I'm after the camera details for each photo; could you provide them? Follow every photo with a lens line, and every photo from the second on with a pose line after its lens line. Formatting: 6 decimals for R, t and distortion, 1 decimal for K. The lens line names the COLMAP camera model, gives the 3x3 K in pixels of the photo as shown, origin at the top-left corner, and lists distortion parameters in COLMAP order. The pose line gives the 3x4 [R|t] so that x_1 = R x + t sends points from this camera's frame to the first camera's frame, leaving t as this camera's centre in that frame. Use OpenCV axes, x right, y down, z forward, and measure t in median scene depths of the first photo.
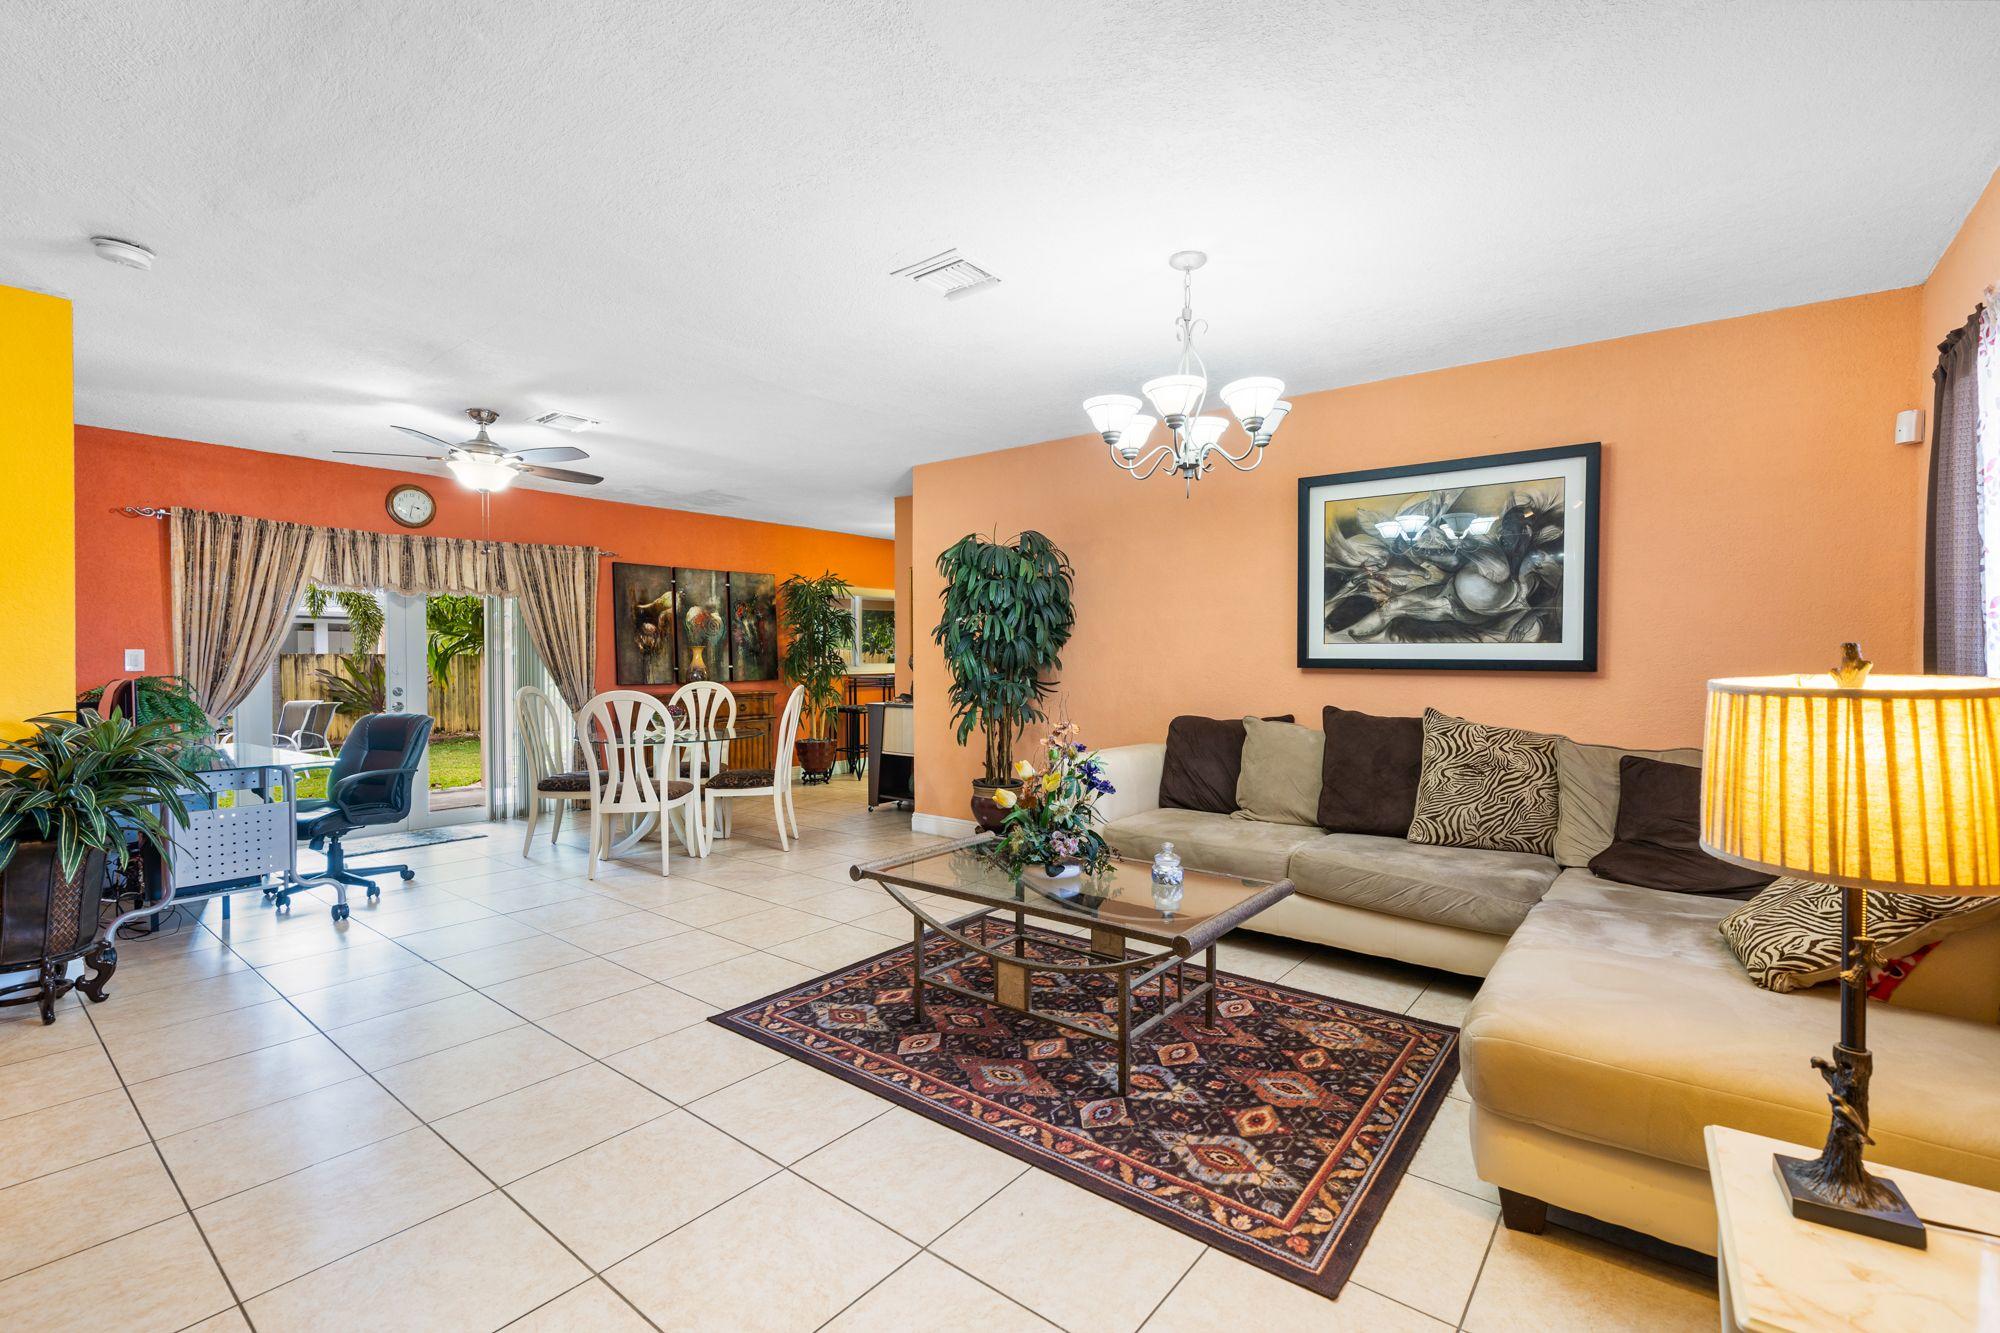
lens RADIAL K [[860.8, 0, 1001.4], [0, 860.8, 664.6], [0, 0, 1]] dist [0.001026, -0.000085]
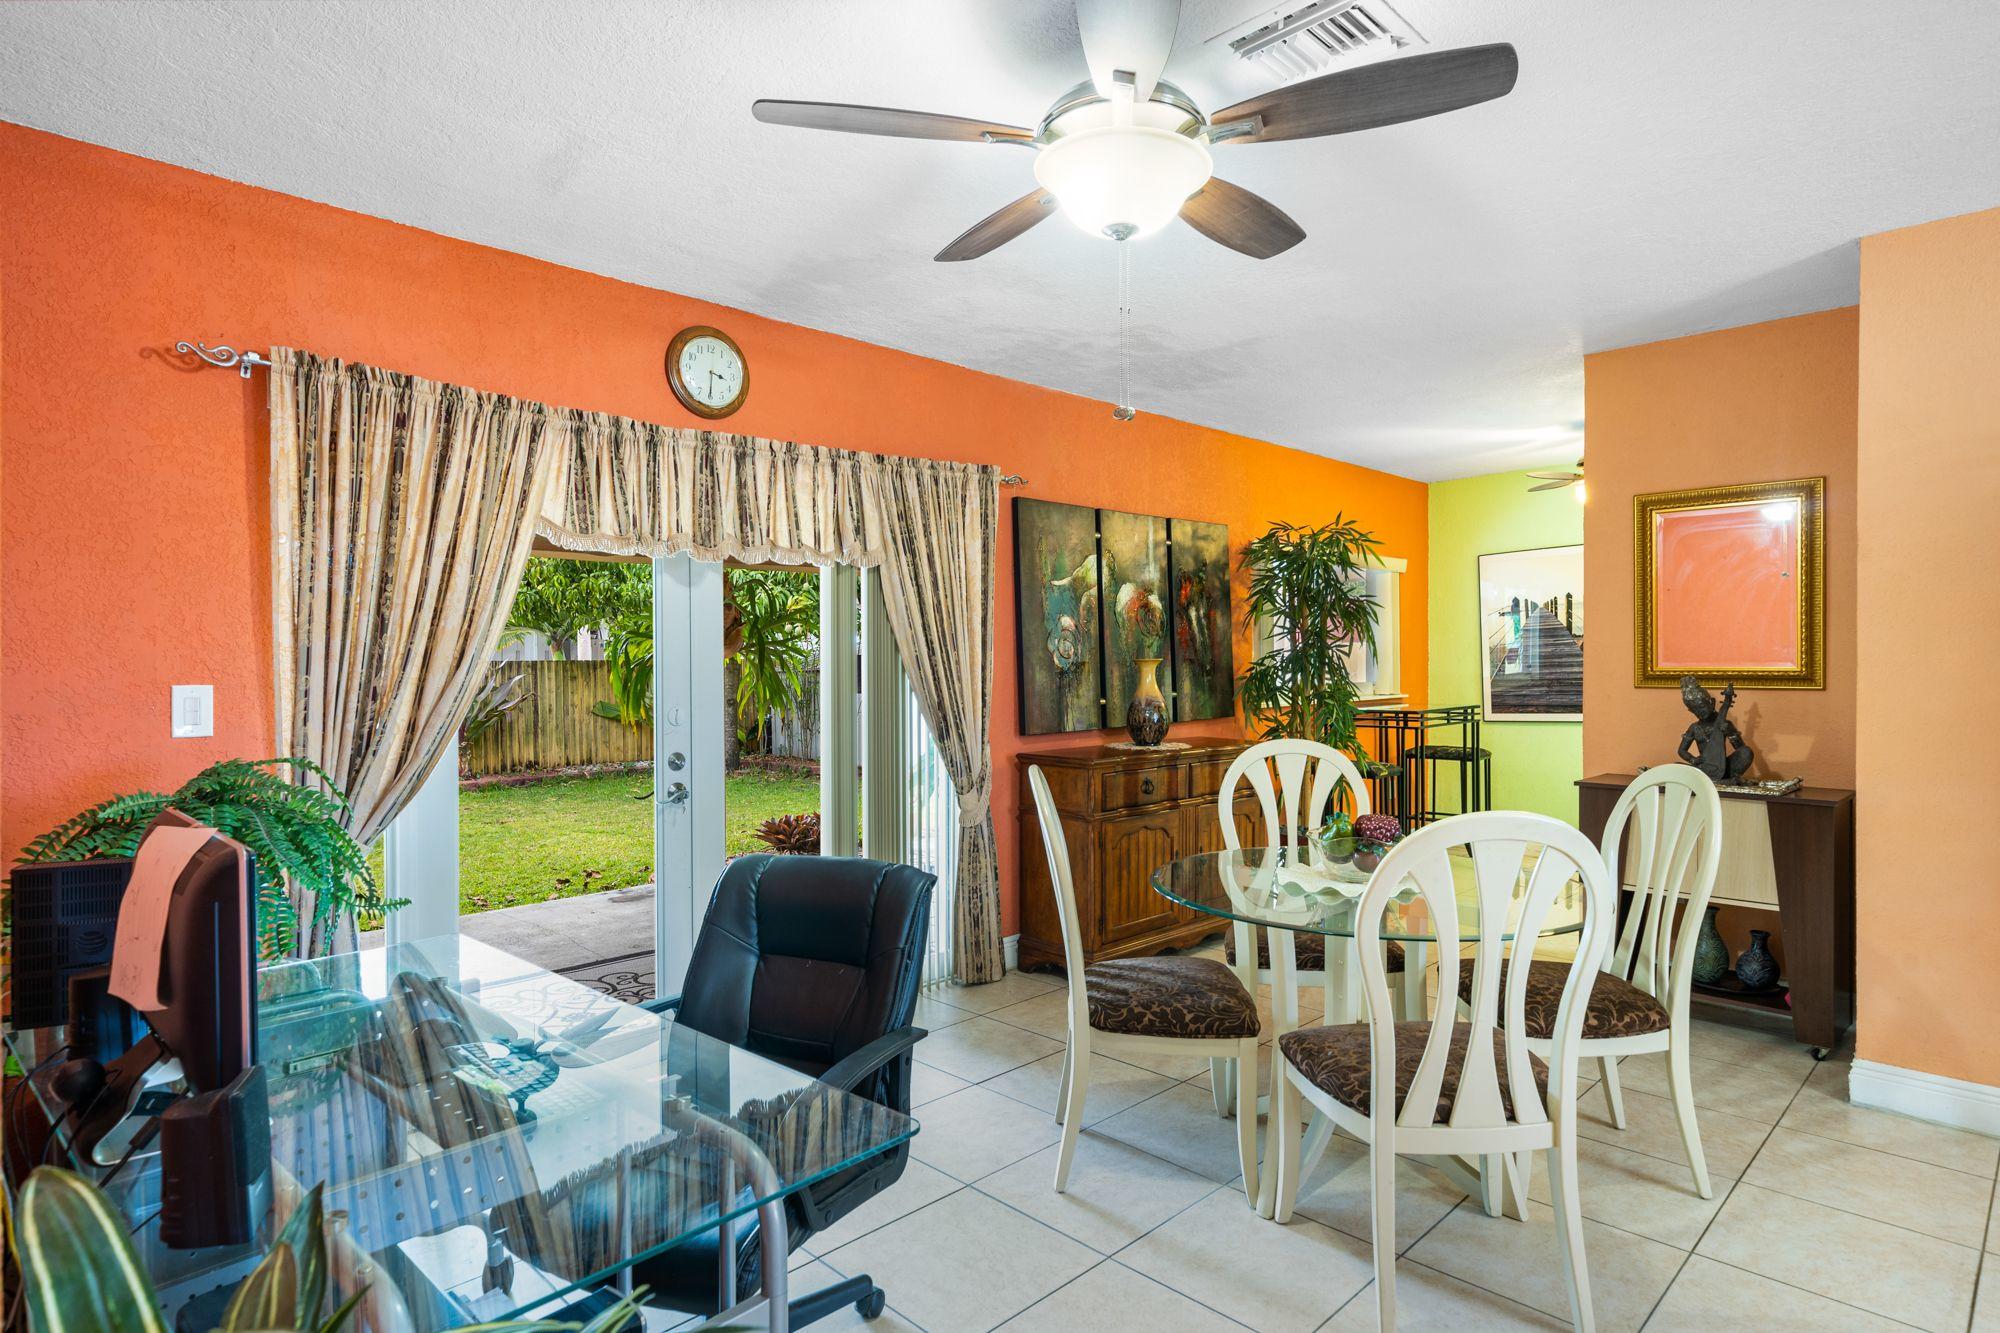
lens RADIAL K [[1072.8, 0, 1016.0], [0, 1072.8, 657.6], [0, 0, 1]] dist [0.002193, 0.000456]
pose [[0.994193, -0.002891, -0.107577, -0.460005], [0.002155, 0.999973, -0.006956, -0.022248], [0.107594, 0.006683, 0.994172, 0.436460]]
